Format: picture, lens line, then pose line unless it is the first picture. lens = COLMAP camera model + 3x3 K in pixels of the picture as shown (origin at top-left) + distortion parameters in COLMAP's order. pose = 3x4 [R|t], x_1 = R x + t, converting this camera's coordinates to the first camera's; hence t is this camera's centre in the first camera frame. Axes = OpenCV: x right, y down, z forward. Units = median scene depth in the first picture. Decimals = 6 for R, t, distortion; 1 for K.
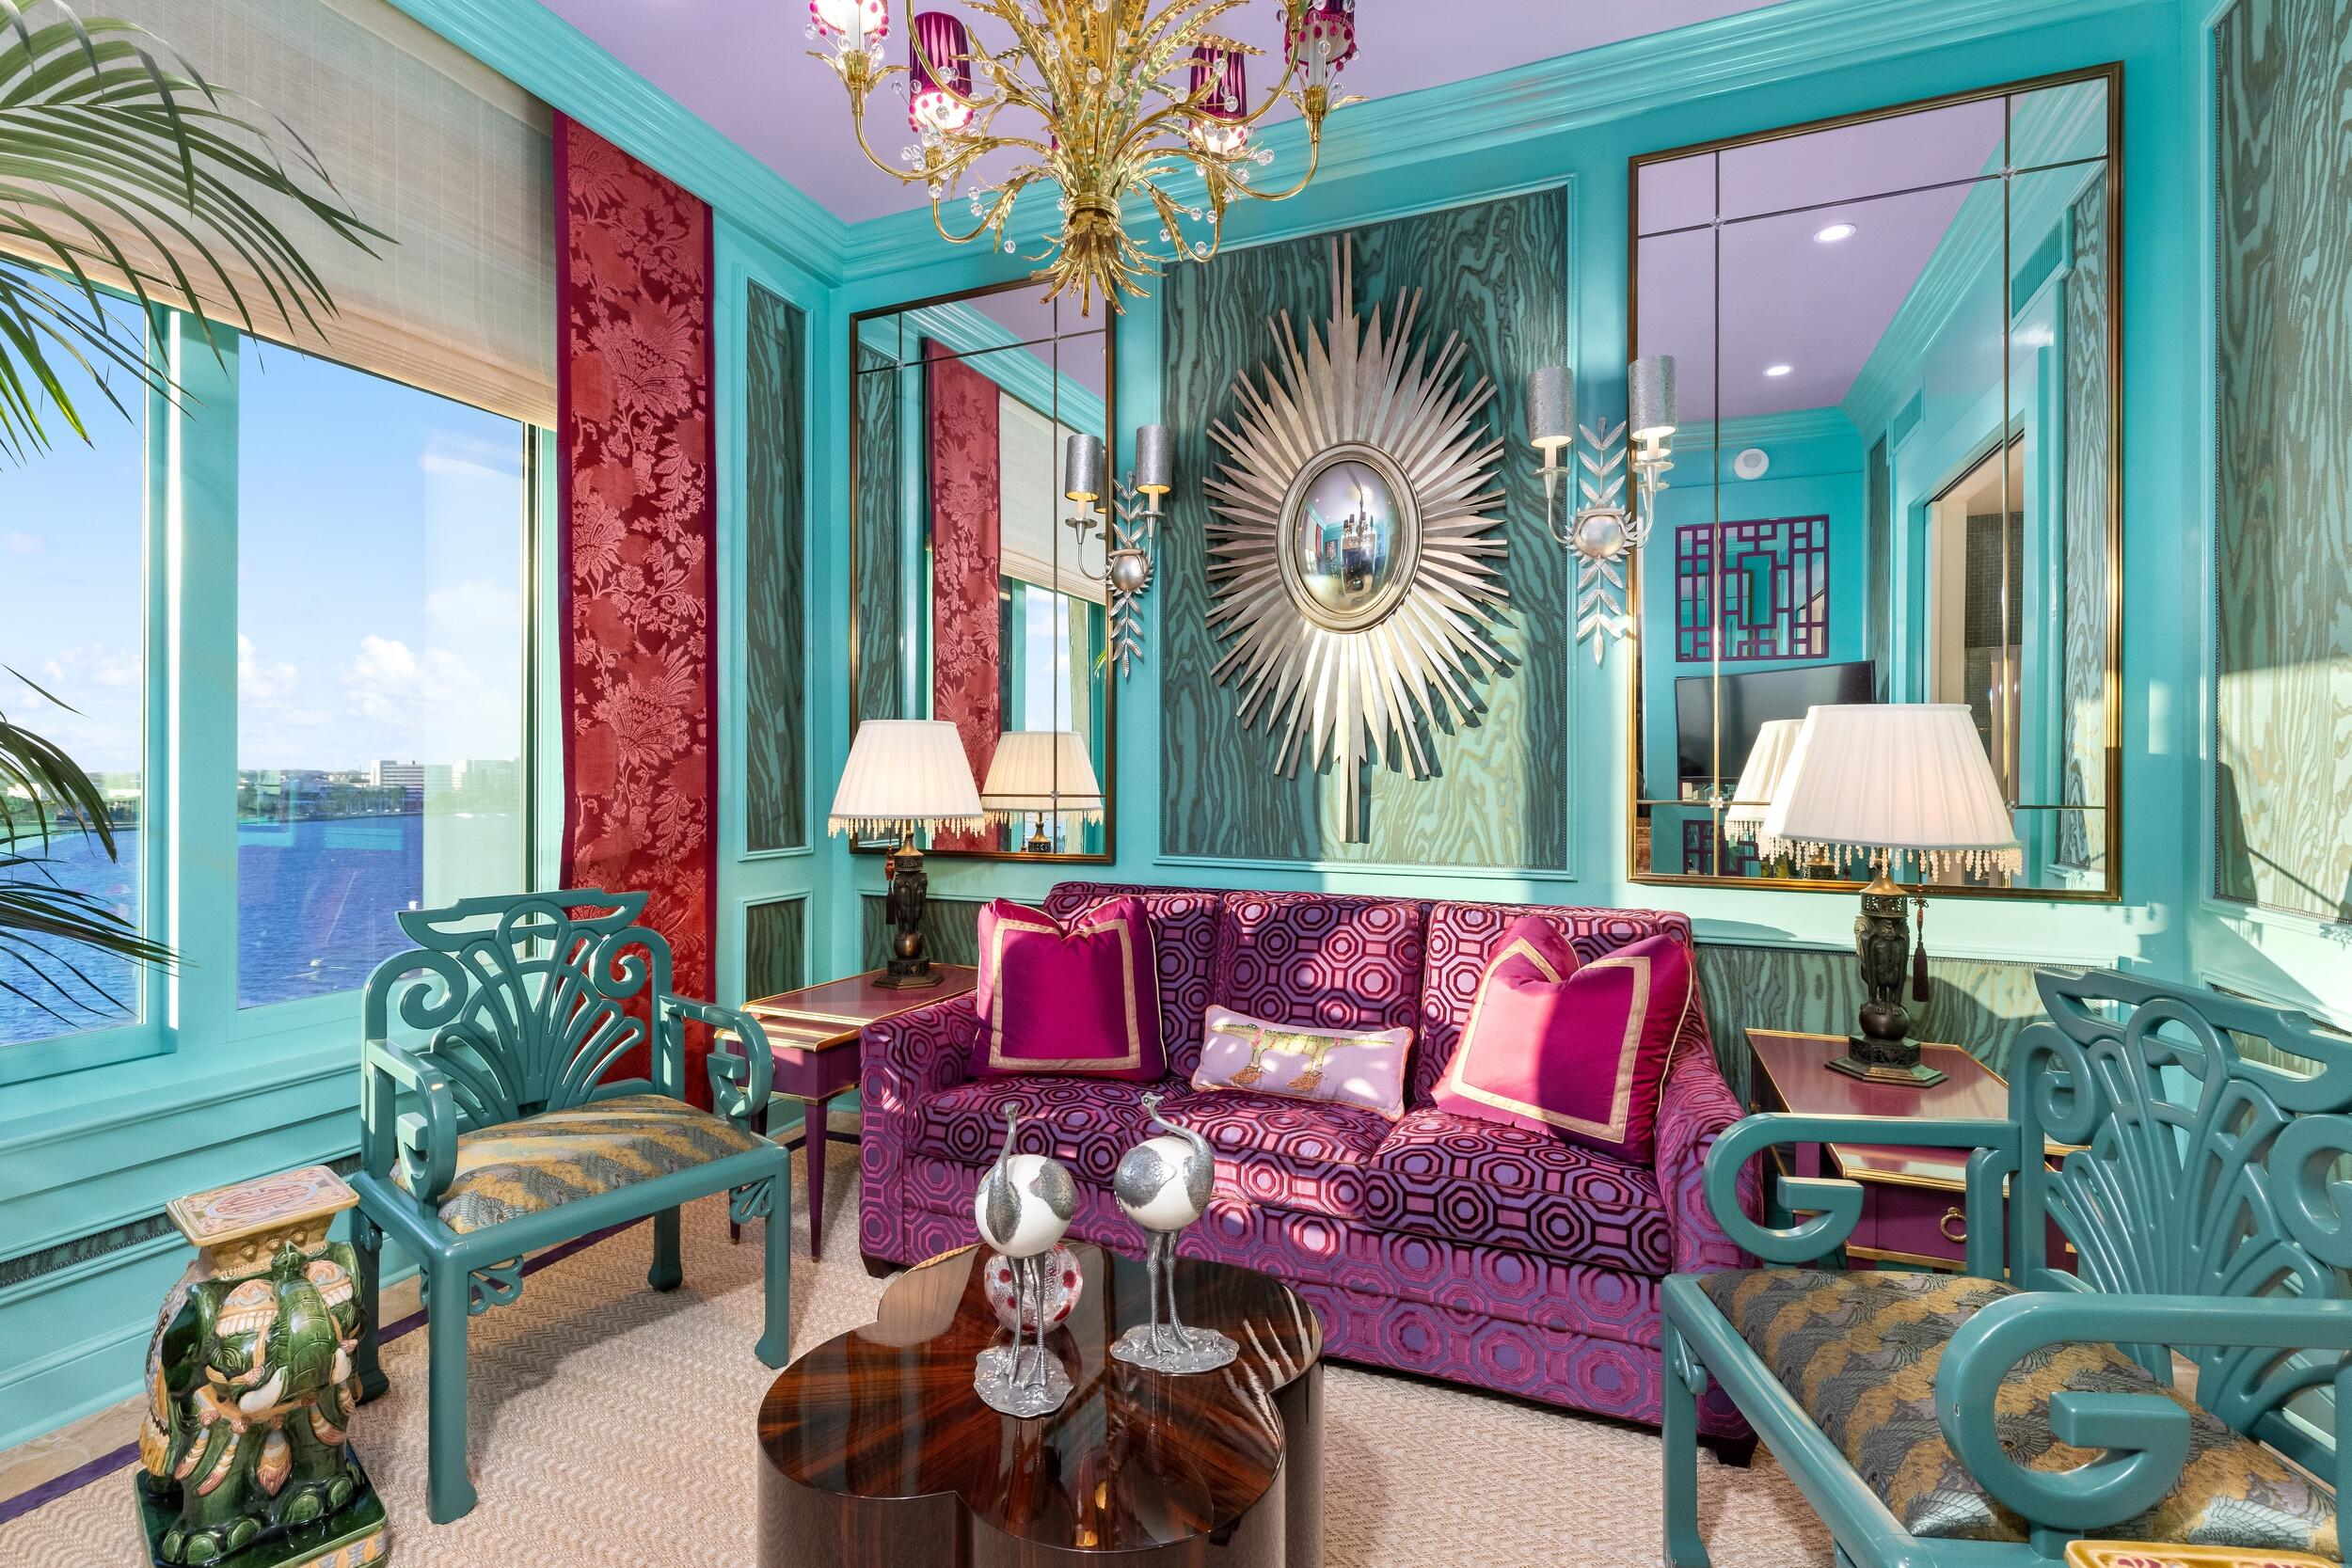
lens RADIAL K [[1079.3, 0, 1161.5], [0, 1079.3, 770.8], [0, 0, 1]] dist [0.004569, 0.000355]
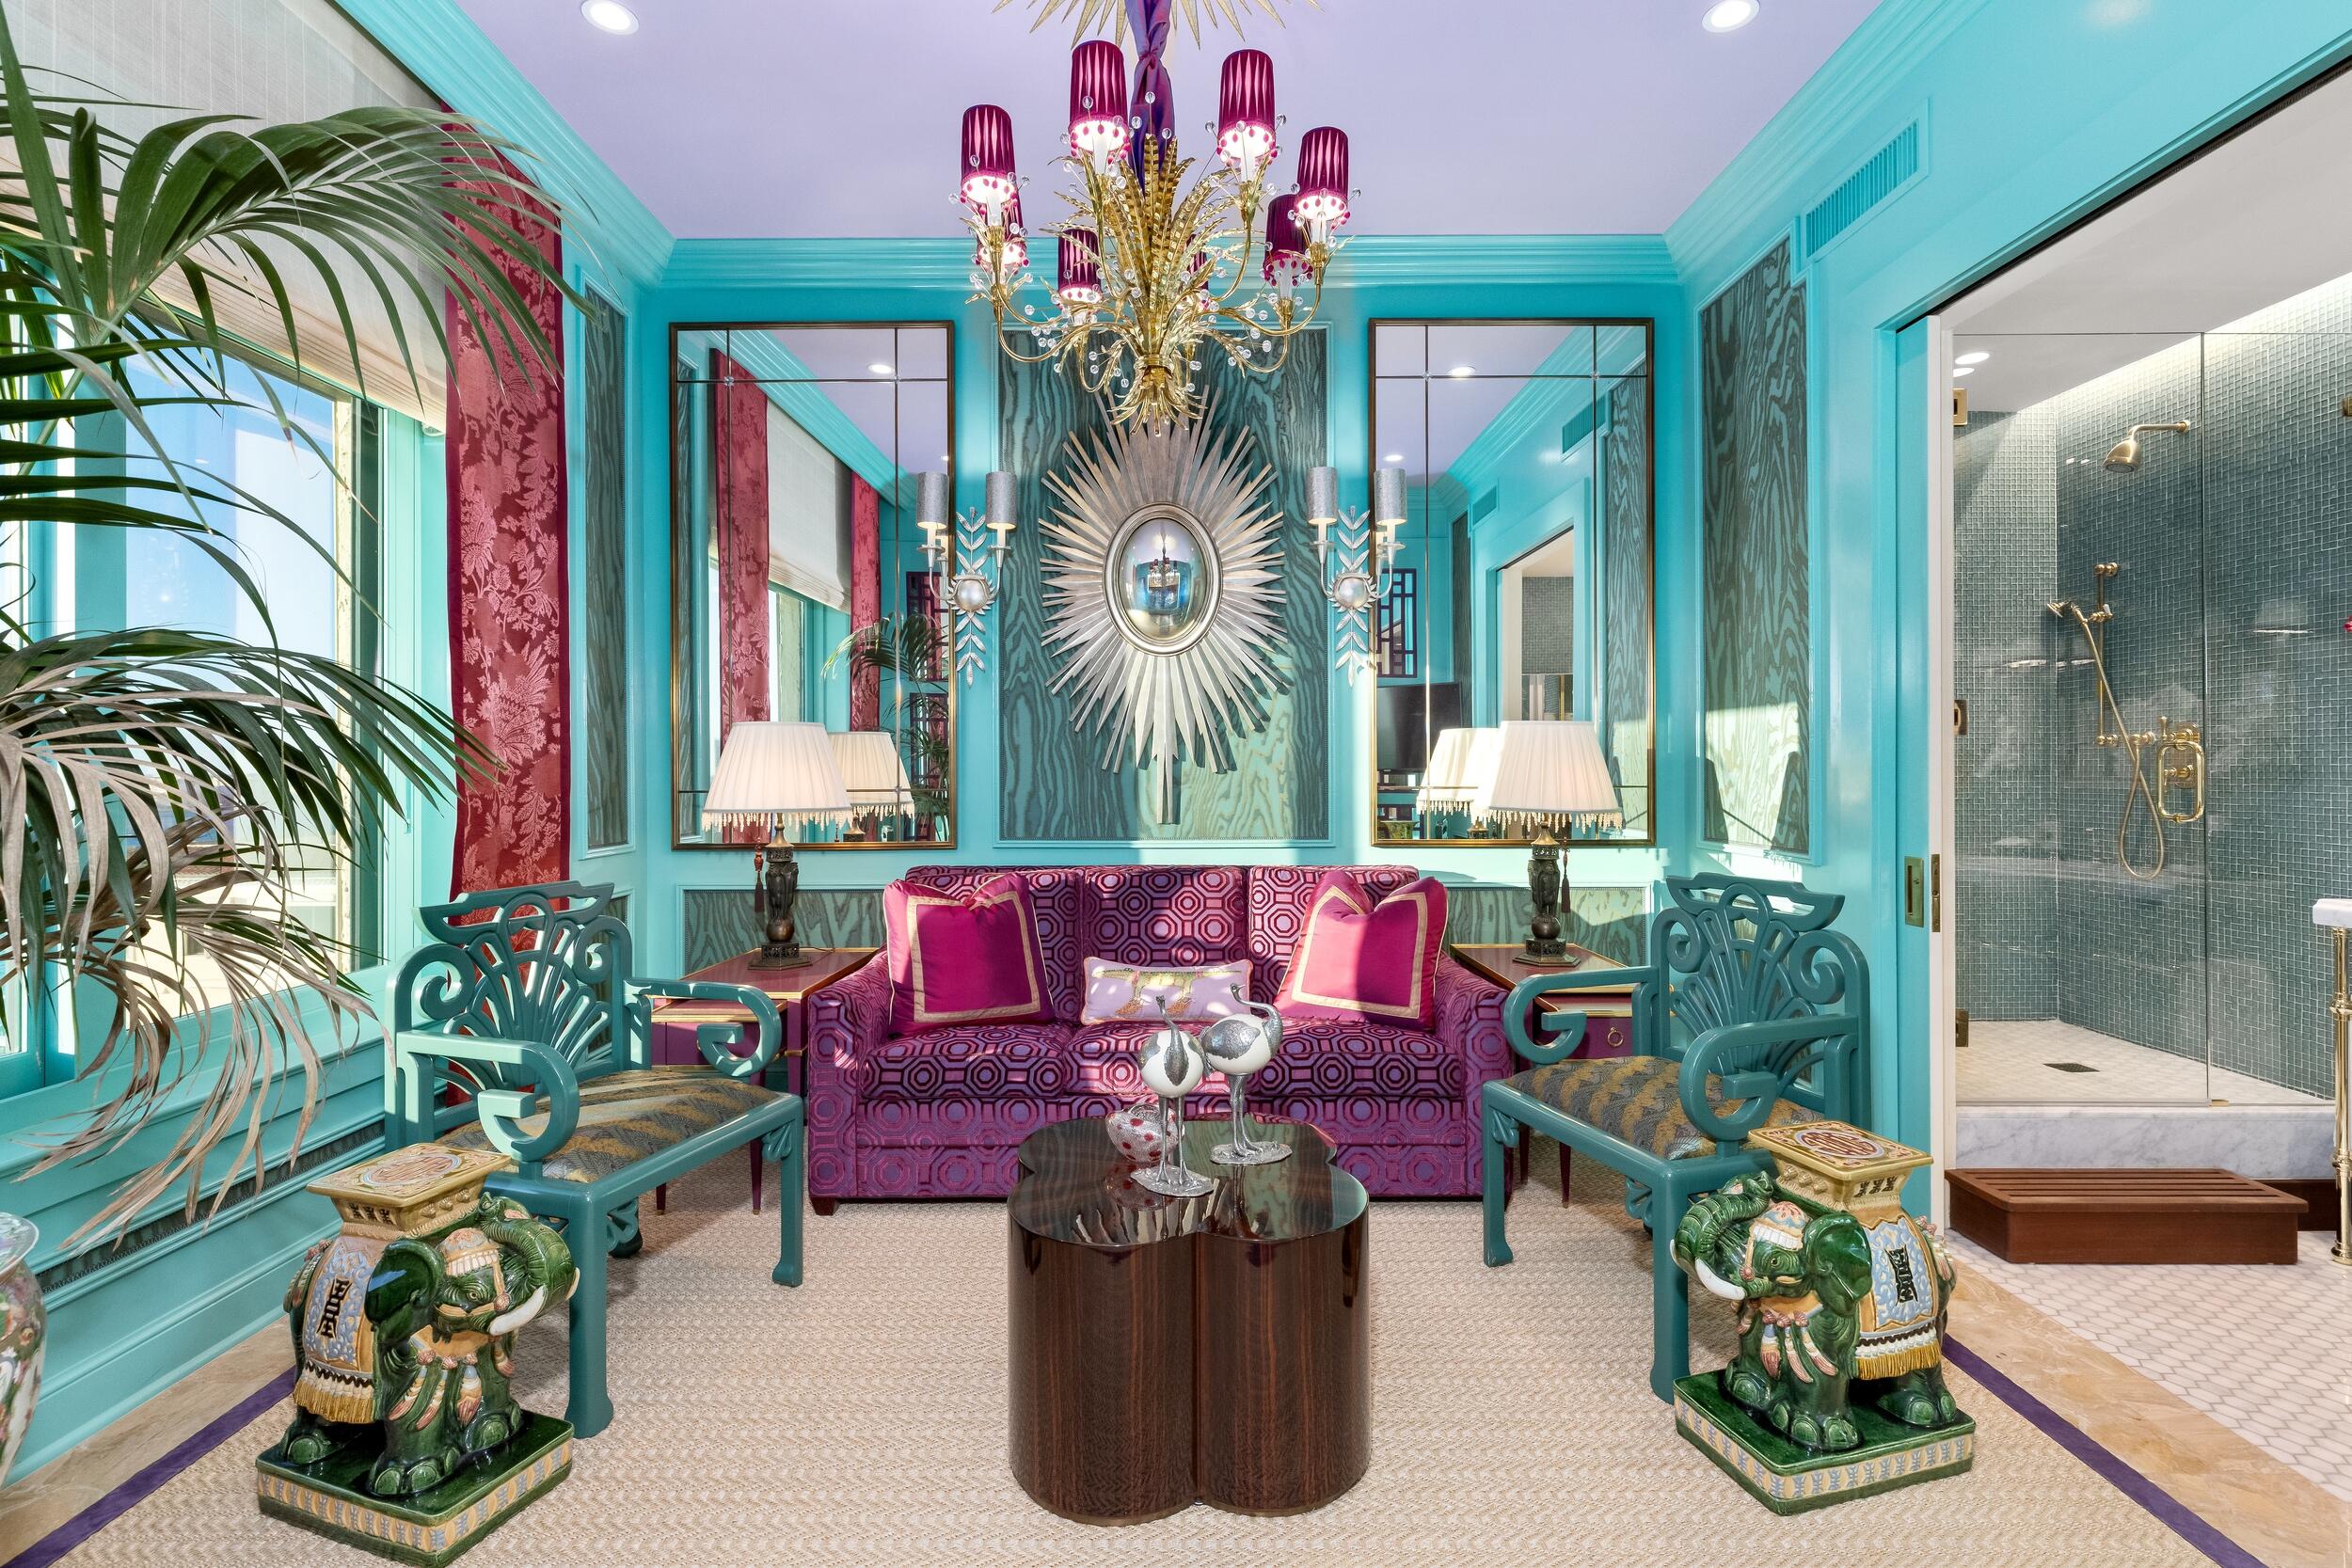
lens RADIAL K [[1079.3, 0, 1161.2], [0, 1079.3, 771.3], [0, 0, 1]] dist [0.004569, 0.000355]
pose [[0.925102, -0.006870, 0.379657, -0.324796], [0.006017, 0.999976, 0.003434, 0.001304], [-0.379672, -0.000892, 0.925121, -0.161292]]
